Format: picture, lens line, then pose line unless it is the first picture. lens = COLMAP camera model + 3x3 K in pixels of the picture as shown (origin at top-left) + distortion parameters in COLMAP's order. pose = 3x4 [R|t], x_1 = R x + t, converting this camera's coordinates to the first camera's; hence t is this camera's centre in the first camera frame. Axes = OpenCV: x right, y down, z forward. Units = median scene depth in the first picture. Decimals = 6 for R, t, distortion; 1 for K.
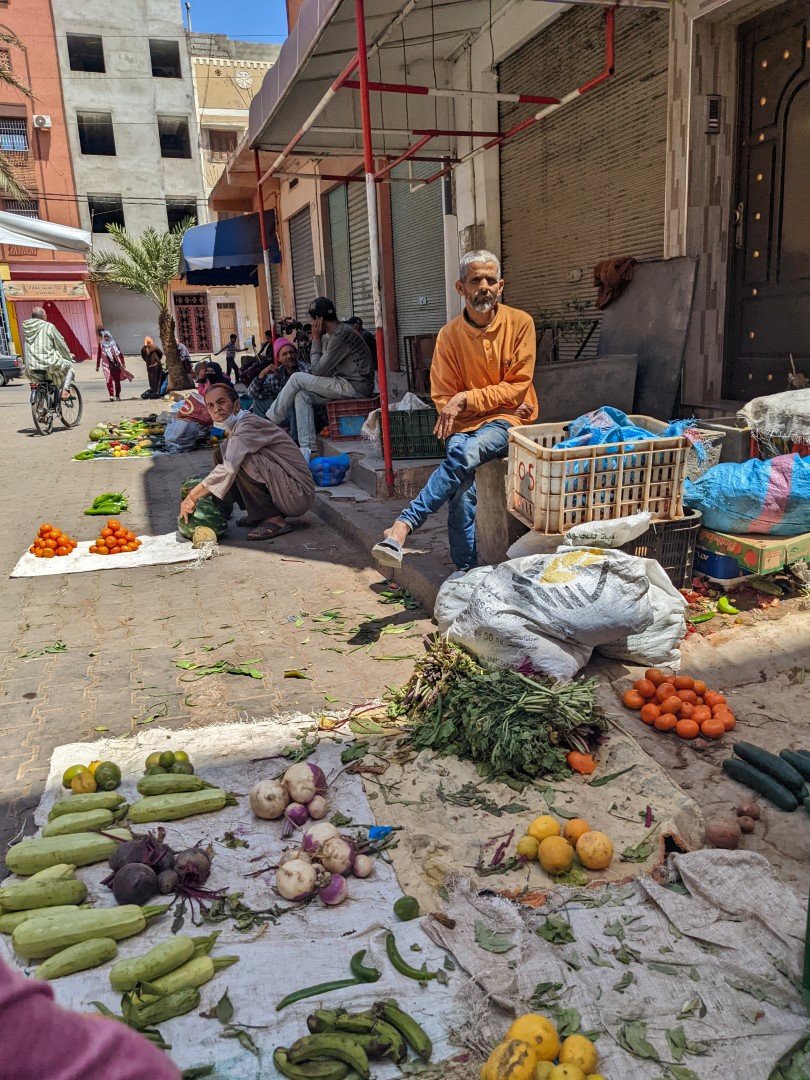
lens RADIAL K [[838.7, 0, 403.4], [0, 838.7, 566.9], [0, 0, 1]] dist [0.001005, -0.047469]
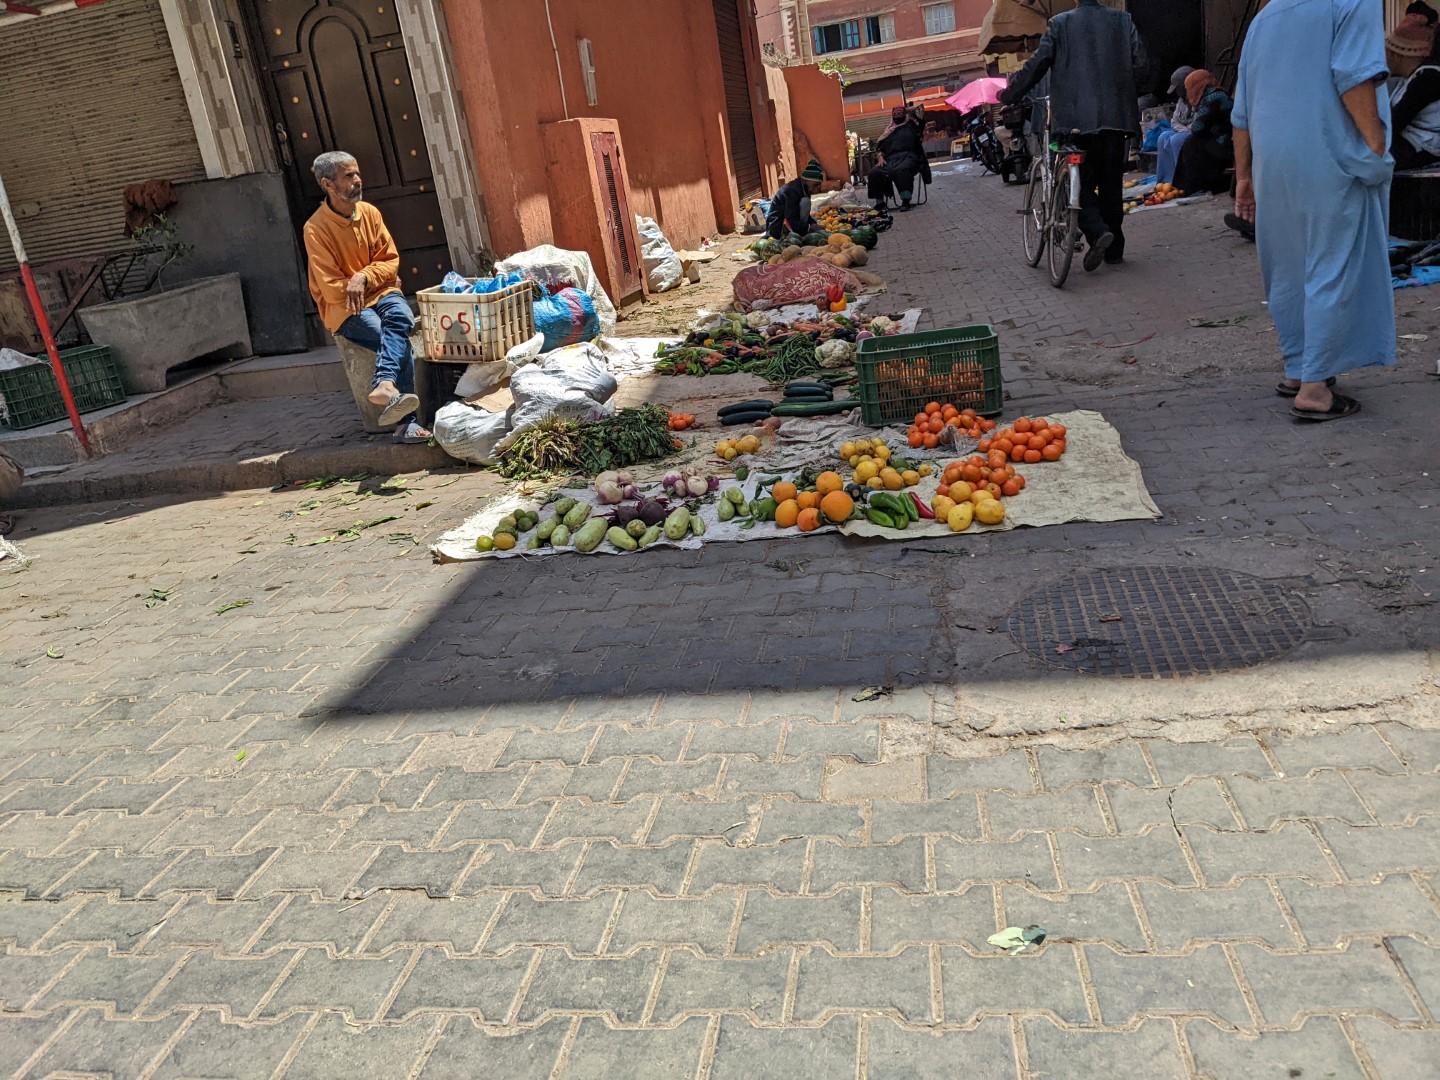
lens RADIAL K [[1118.3, 0, 720.0], [0, 1118.3, 540.0], [0, 0, 1]] dist [0.001005, -0.047469]
pose [[0.419069, -0.291941, 0.859739, -0.777151], [0.352429, 0.924957, 0.142300, 0.058953], [-0.836765, 0.243363, 0.490509, -0.049523]]
